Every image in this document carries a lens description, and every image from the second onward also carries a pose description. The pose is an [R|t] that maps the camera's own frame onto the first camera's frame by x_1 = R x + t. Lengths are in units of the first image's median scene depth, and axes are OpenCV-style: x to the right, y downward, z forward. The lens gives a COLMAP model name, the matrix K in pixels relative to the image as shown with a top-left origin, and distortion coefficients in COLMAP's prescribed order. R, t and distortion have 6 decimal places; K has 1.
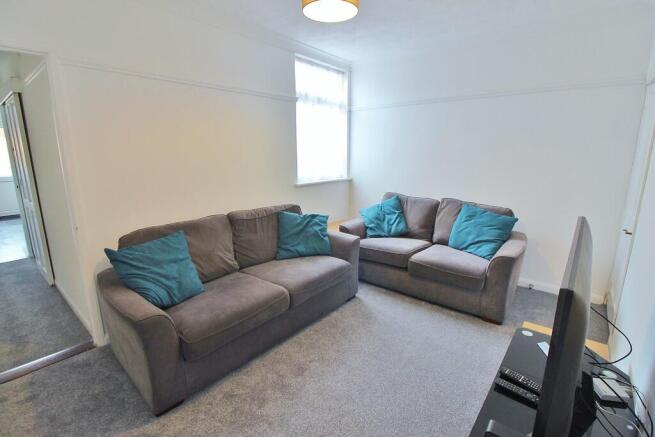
lens RADIAL K [[314.9, 0, 327.5], [0, 314.9, 218.5], [0, 0, 1]] dist [0.000332, -0.009291]
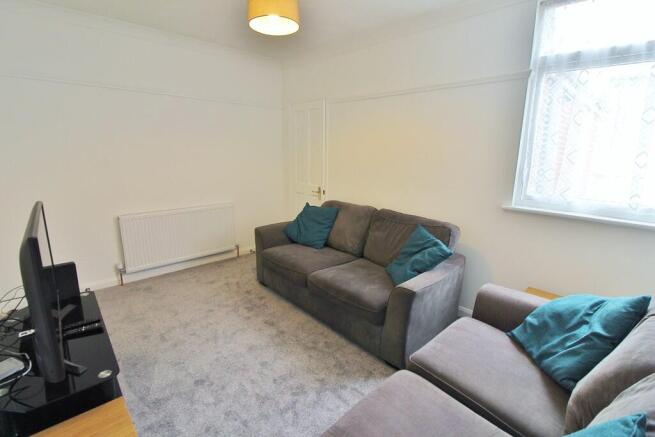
lens RADIAL K [[303.7, 0, 330.6], [0, 303.7, 210.7], [0, 0, 1]] dist [0.000425, -0.008191]
pose [[-0.140789, 0.198839, -0.969867, 0.603100], [-0.202418, 0.953150, 0.224795, -0.176271], [0.969126, 0.227967, -0.093944, 0.754616]]
